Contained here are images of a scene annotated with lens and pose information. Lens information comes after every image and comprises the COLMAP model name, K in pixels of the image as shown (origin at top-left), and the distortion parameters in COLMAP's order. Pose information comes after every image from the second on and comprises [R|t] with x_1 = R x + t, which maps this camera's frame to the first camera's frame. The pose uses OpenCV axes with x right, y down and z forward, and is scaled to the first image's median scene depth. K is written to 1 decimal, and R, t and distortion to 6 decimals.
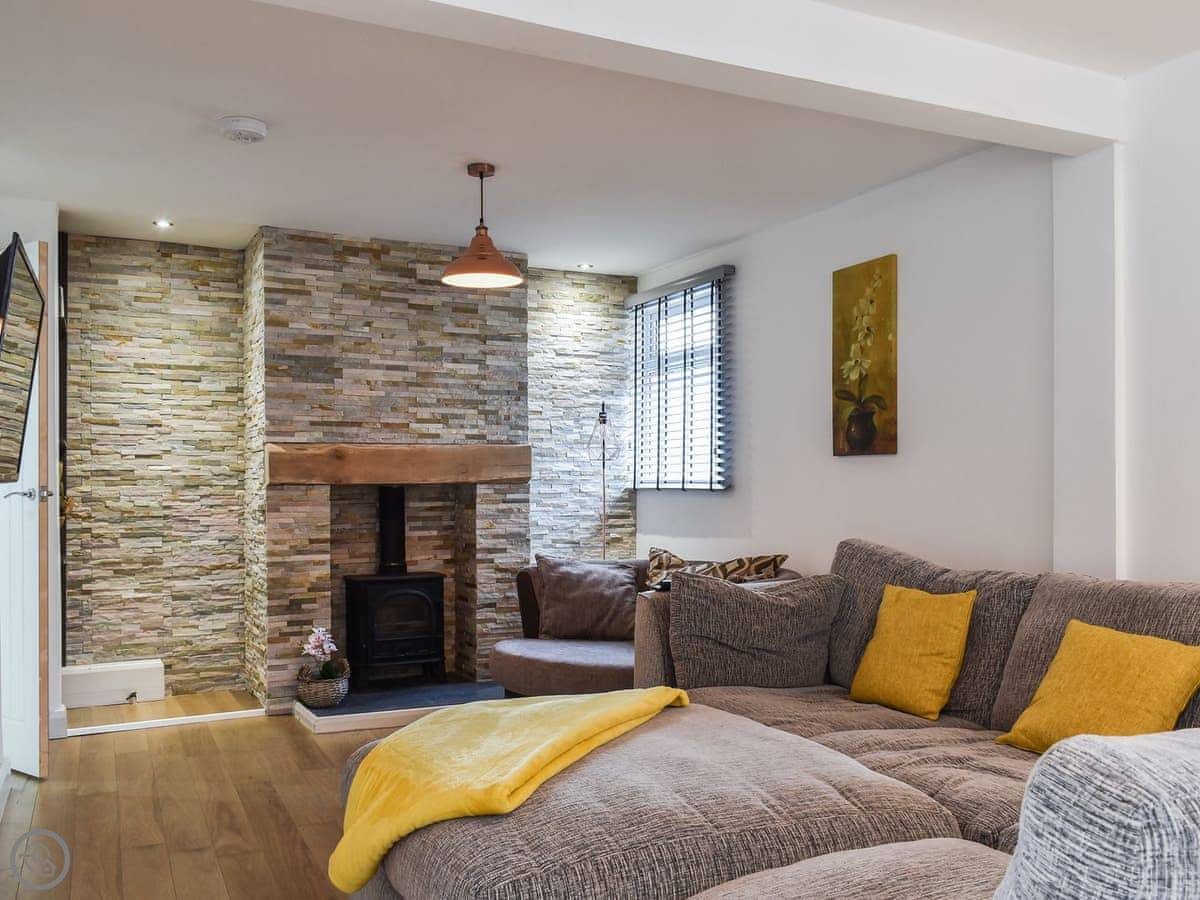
lens RADIAL K [[1062.5, 0, 611.0], [0, 1062.5, 485.0], [0, 0, 1]] dist [-0.013508, 0.022778]
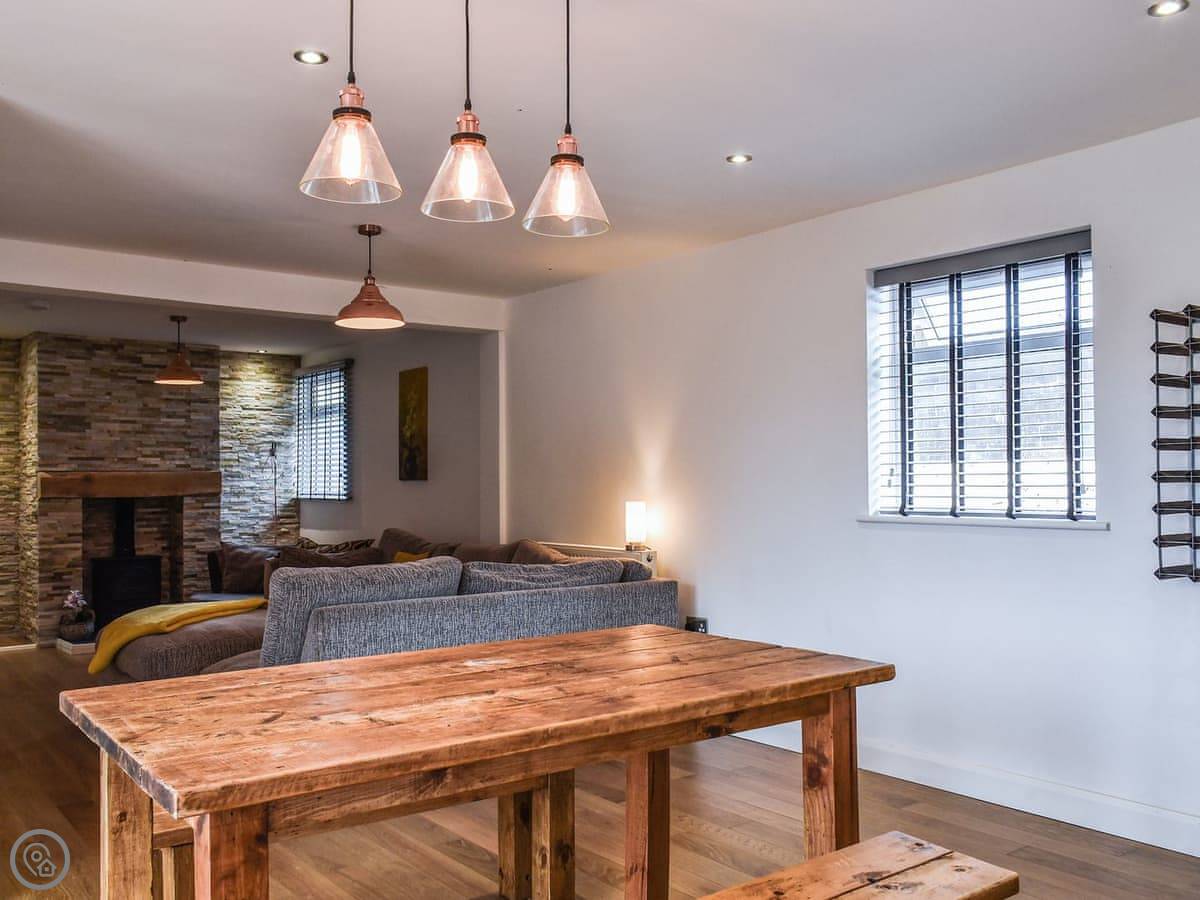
lens RADIAL K [[1062.5, 0, 570.6], [0, 1062.5, 464.9], [0, 0, 1]] dist [-0.013508, 0.022778]
pose [[0.982403, 0.000316, 0.186774, 0.140453], [0.003233, 0.999820, -0.018694, -0.016854], [-0.186746, 0.018969, 0.982225, -0.627882]]
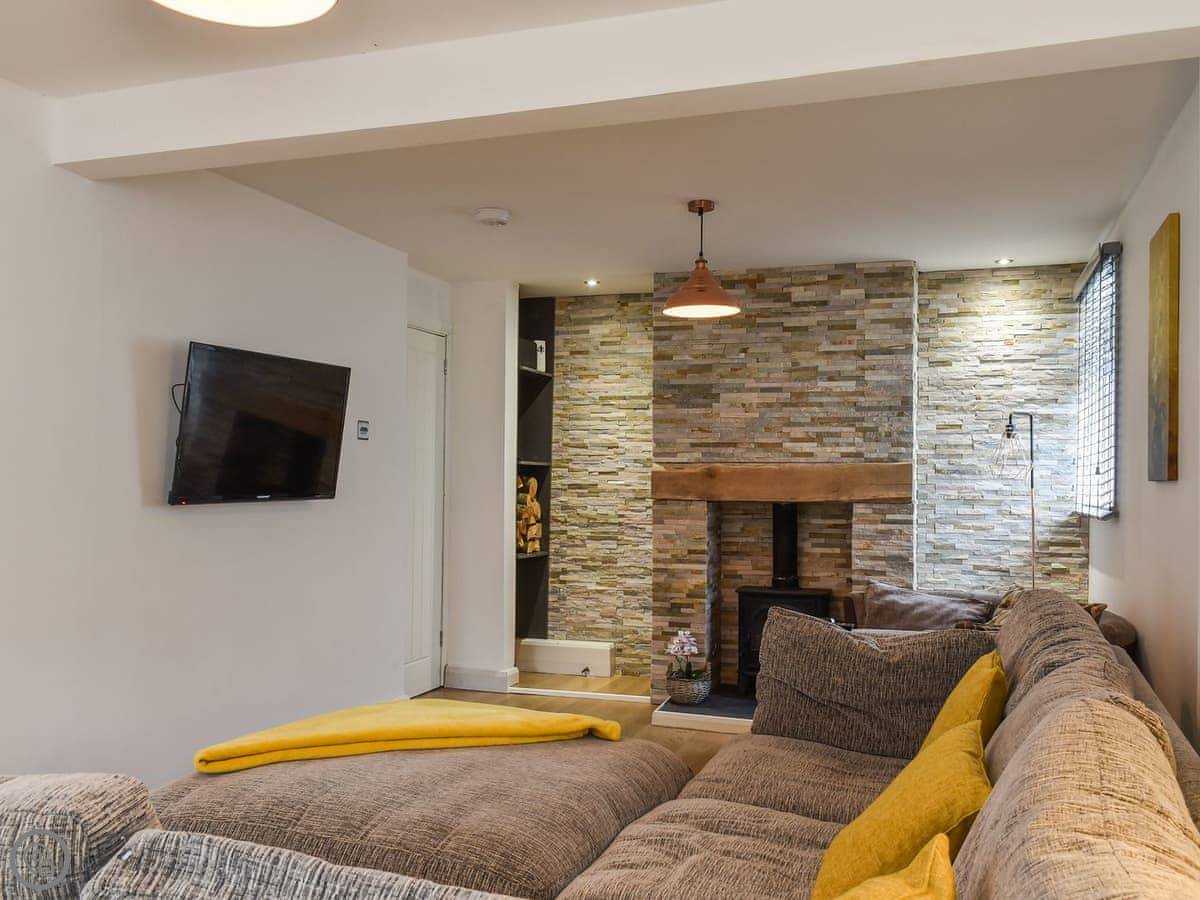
lens RADIAL K [[1062.5, 0, 606.1], [0, 1062.5, 456.5], [0, 0, 1]] dist [-0.013508, 0.022778]
pose [[0.691905, -0.004678, -0.721973, 0.436019], [-0.015112, 0.999666, -0.020960, -0.020604], [0.721830, 0.025413, 0.691603, 0.164394]]
